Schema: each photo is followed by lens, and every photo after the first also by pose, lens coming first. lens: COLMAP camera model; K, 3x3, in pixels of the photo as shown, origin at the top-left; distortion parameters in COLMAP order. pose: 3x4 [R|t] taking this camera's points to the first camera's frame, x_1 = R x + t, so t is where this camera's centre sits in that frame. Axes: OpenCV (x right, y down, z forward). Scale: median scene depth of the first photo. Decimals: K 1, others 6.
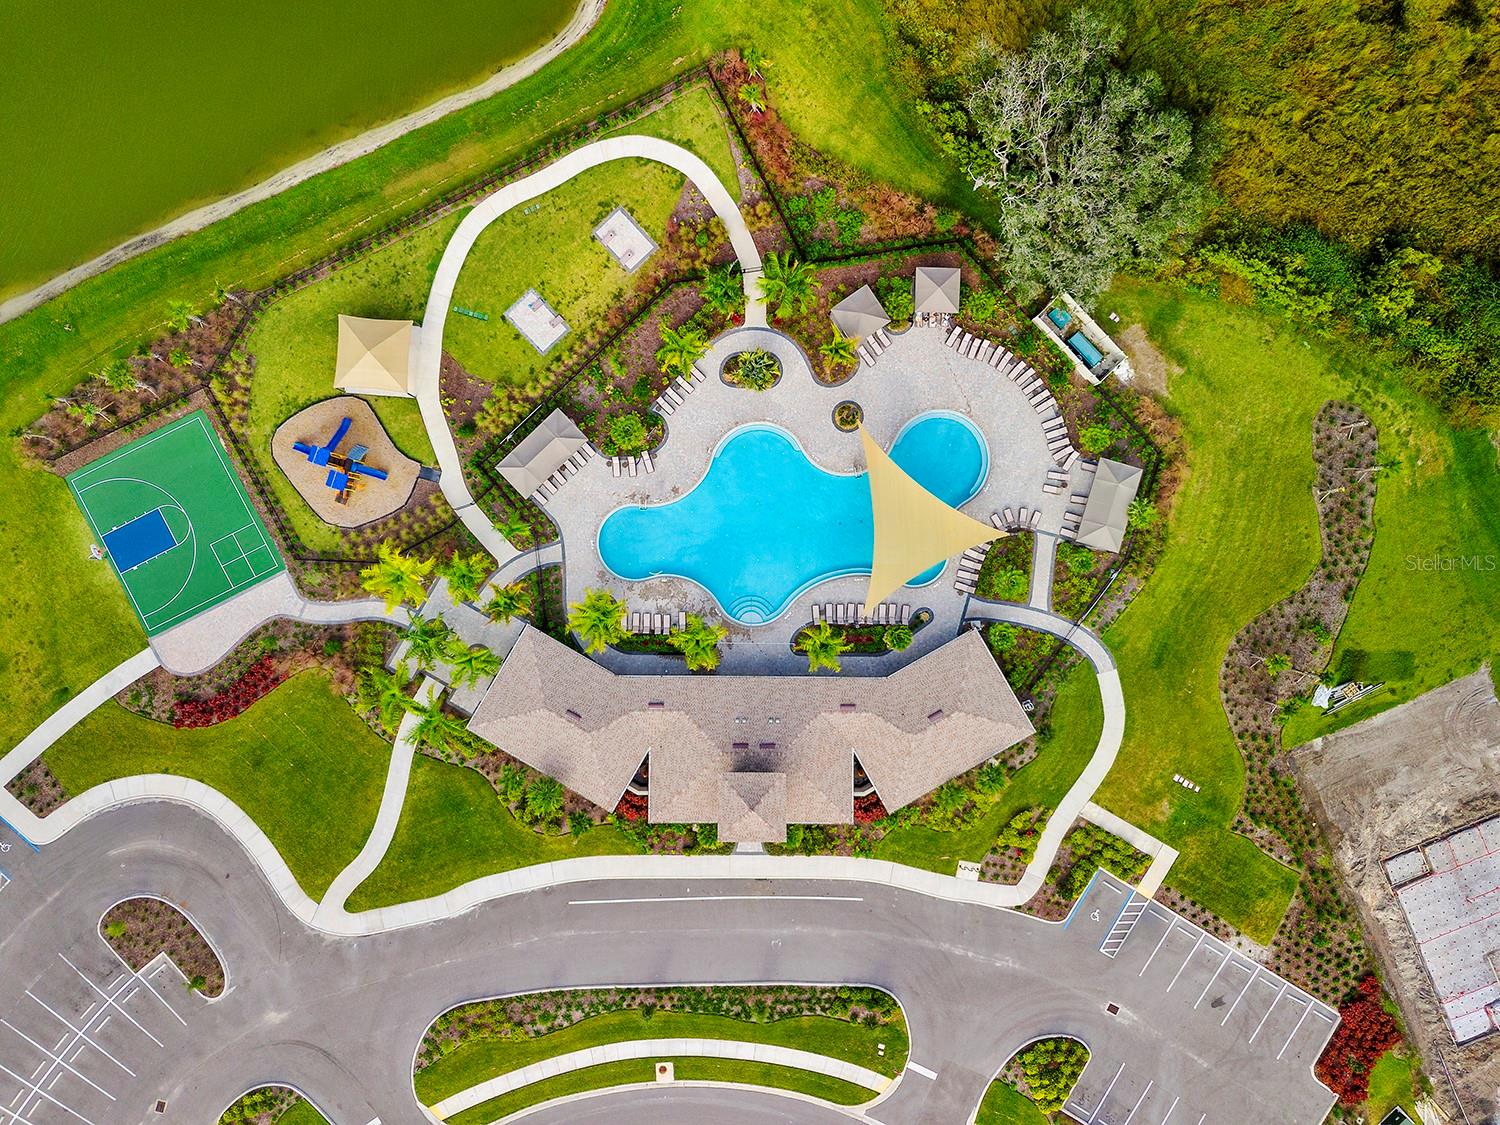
lens RADIAL K [[1136.7, 0, 750.0], [0, 1136.7, 562.5], [0, 0, 1]] dist [0.050034, -0.010738]
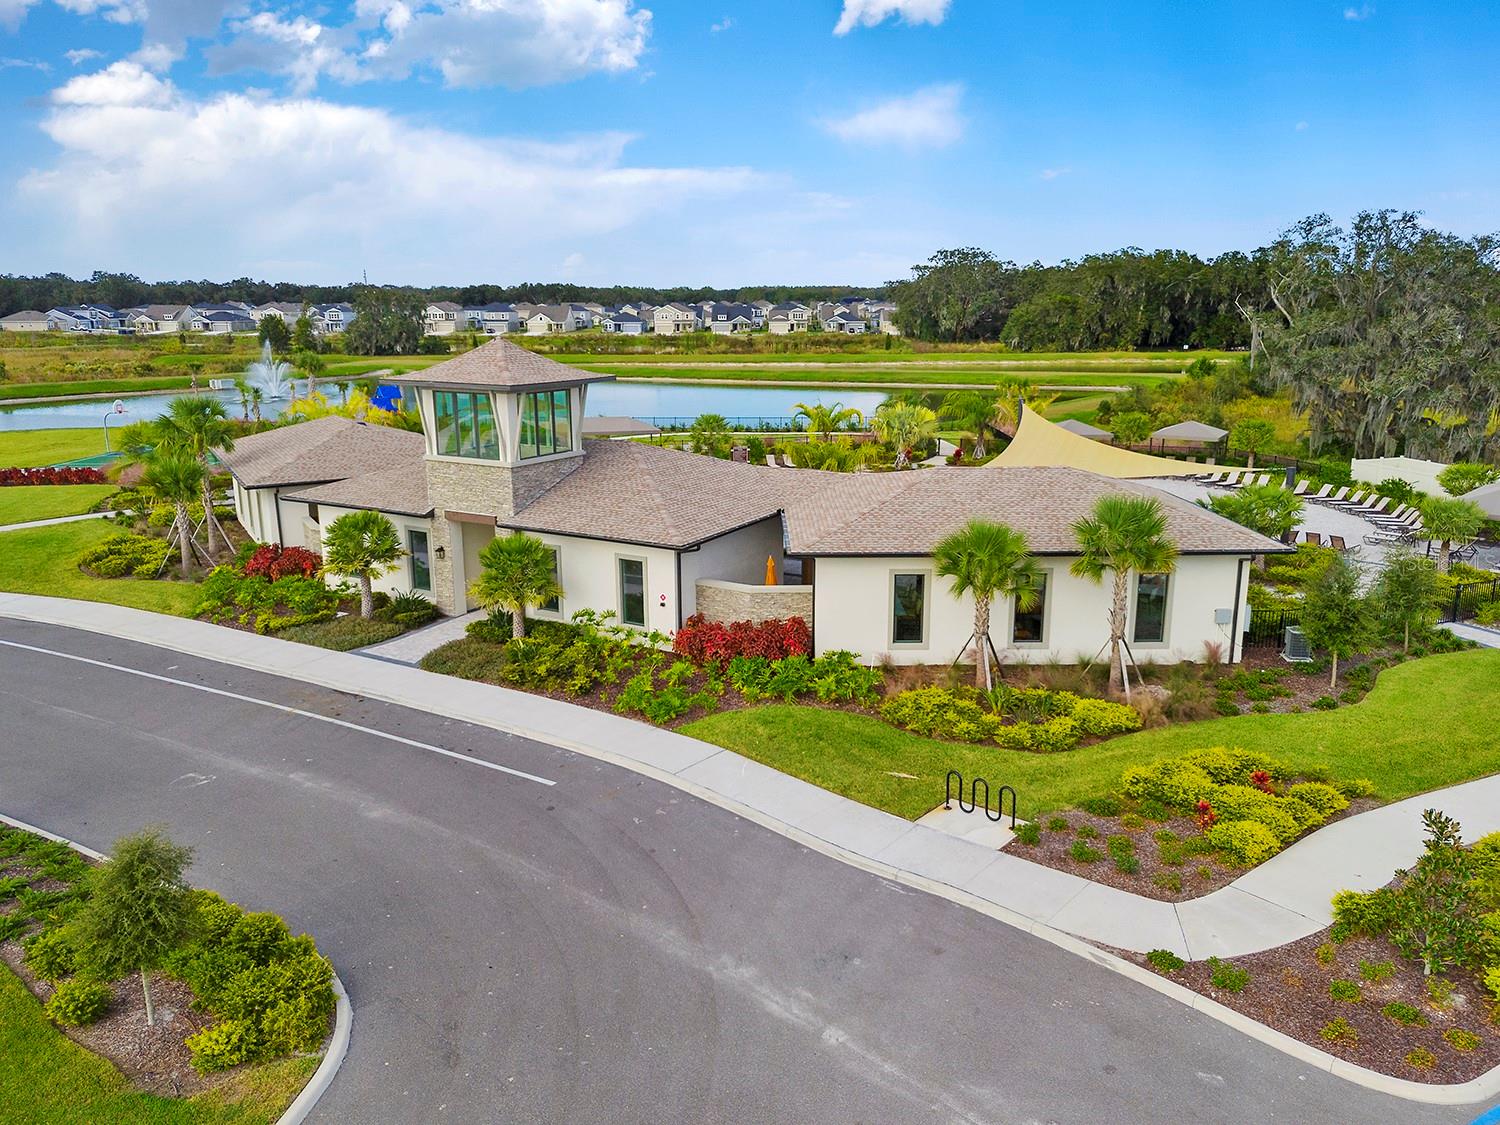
lens RADIAL K [[1136.7, 0, 750.0], [0, 1136.7, 562.5], [0, 0, 1]] dist [0.050034, -0.010738]
pose [[0.883953, 0.118582, -0.452289, 0.254251], [-0.467489, 0.205526, -0.859775, 0.498242], [-0.008996, 0.971441, 0.237111, 0.890613]]
